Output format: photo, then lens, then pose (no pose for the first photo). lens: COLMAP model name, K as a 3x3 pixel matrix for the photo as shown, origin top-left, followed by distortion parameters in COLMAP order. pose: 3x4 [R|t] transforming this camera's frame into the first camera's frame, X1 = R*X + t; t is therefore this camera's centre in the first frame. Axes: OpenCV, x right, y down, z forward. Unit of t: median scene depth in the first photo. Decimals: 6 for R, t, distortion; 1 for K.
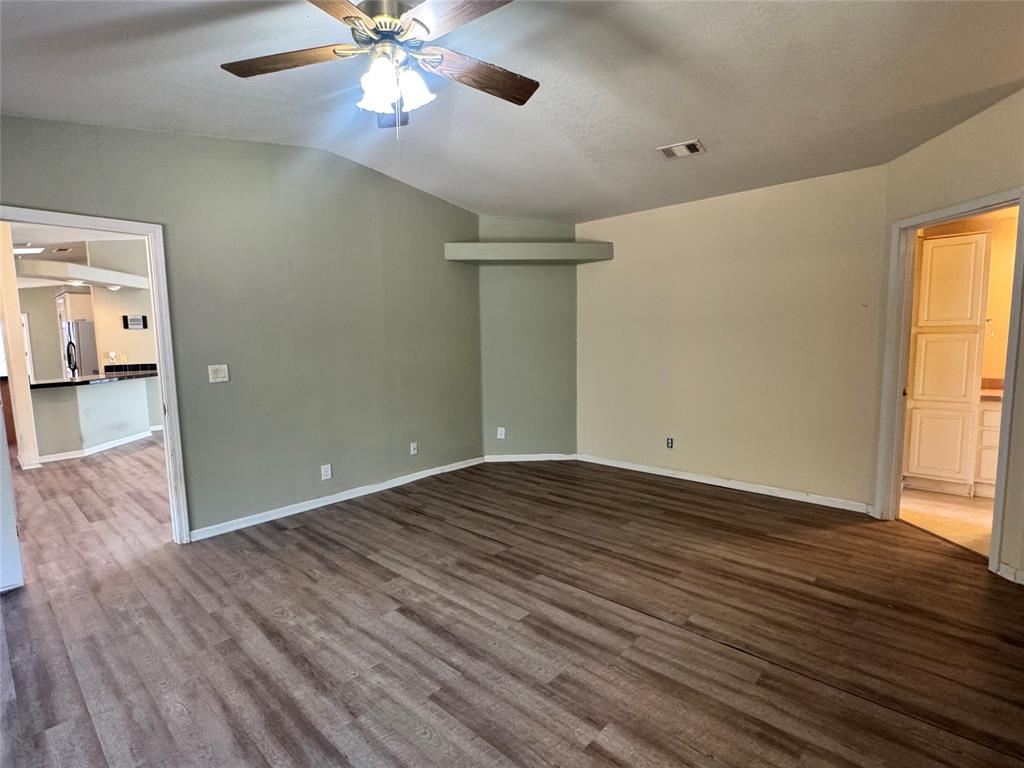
lens RADIAL K [[504.1, 0, 505.1], [0, 504.1, 387.6], [0, 0, 1]] dist [0.001695, 0.000293]
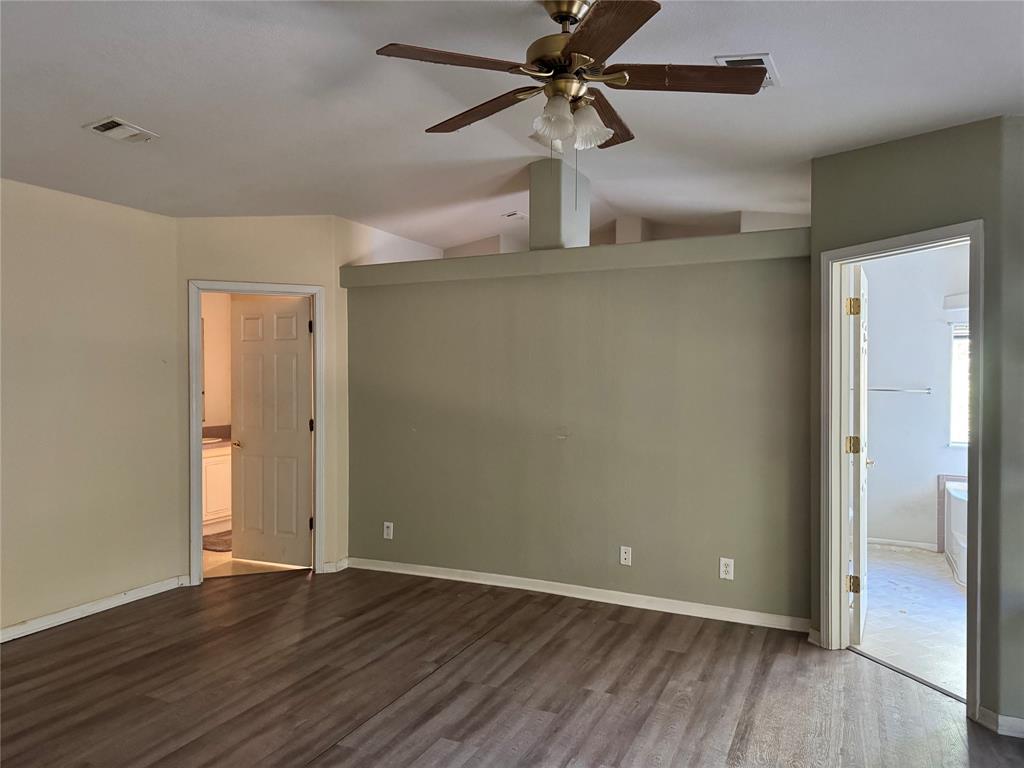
lens RADIAL K [[724.7, 0, 516.4], [0, 724.7, 381.2], [0, 0, 1]] dist [0.069261, -0.070824]
pose [[-0.306888, 0.005119, 0.951732, -0.933001], [0.101942, 0.994410, 0.027523, -0.121260], [-0.946270, 0.105468, -0.305694, 0.992143]]
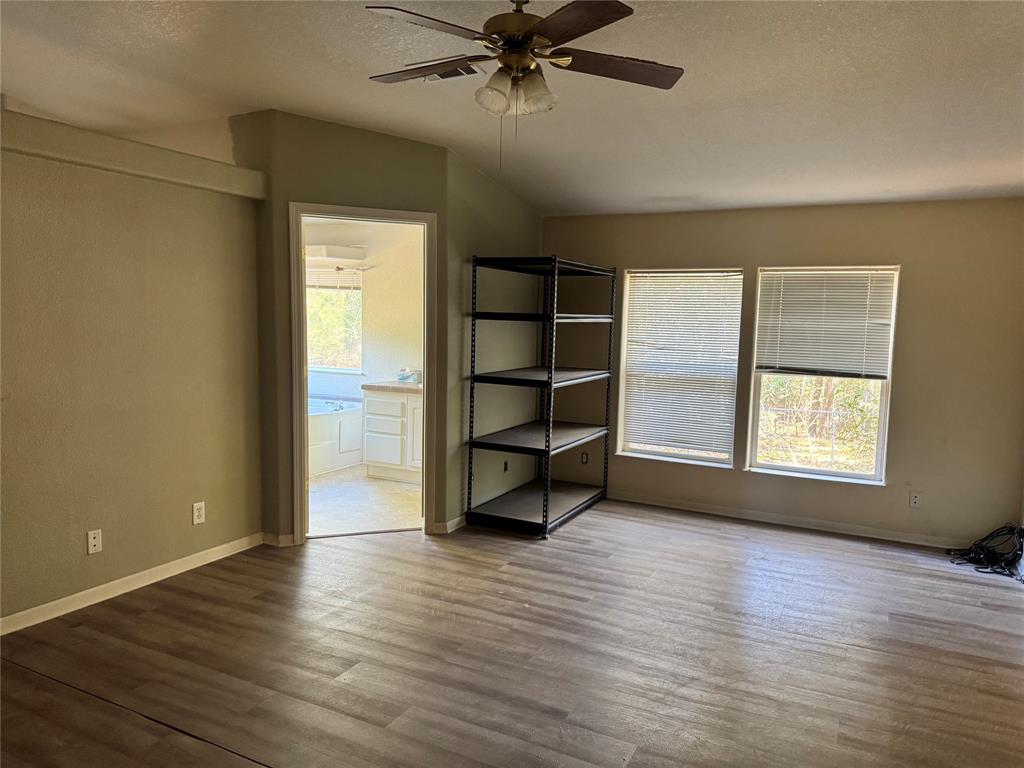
lens RADIAL K [[724.7, 0, 512.4], [0, 724.7, 387.0], [0, 0, 1]] dist [0.069261, -0.070824]
pose [[-0.960494, 0.023473, -0.277311, 0.128316], [-0.034897, 0.978413, 0.203690, -0.209051], [0.276106, 0.205320, -0.938940, 1.619072]]
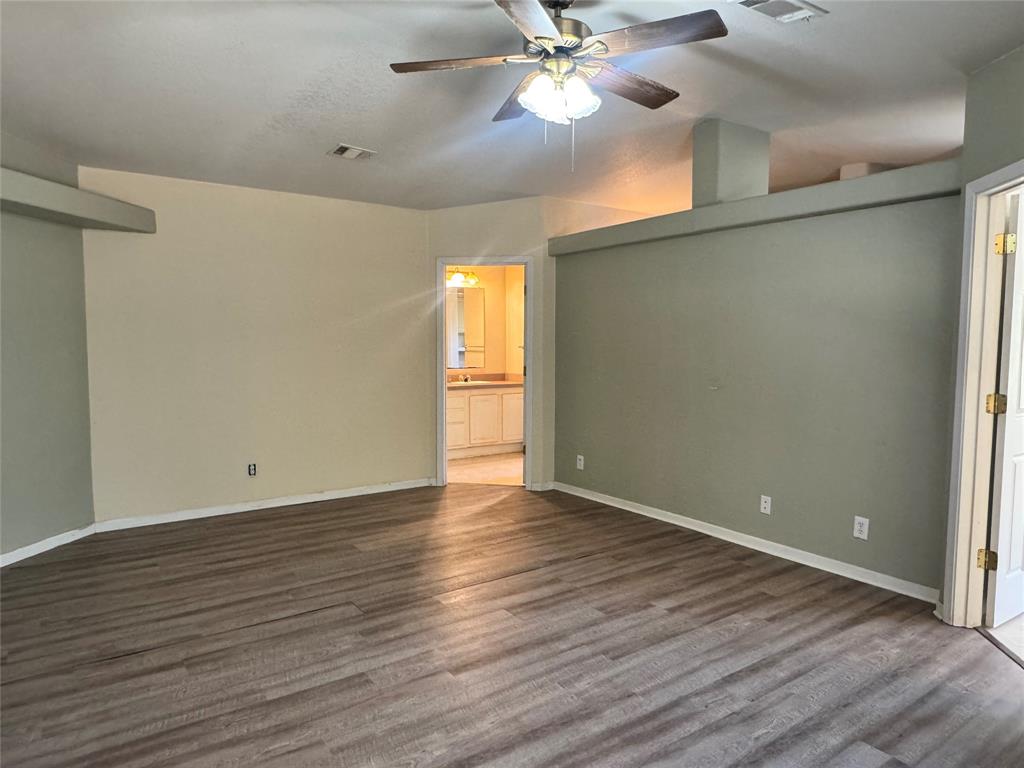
lens RADIAL K [[659.7, 0, 509.2], [0, 659.7, 384.6], [0, 0, 1]] dist [0.004308, 0.007096]
pose [[0.207289, -0.049330, 0.977035, -1.034187], [0.090370, 0.995423, 0.031086, -0.040624], [-0.974097, 0.081851, 0.210799, 0.558377]]
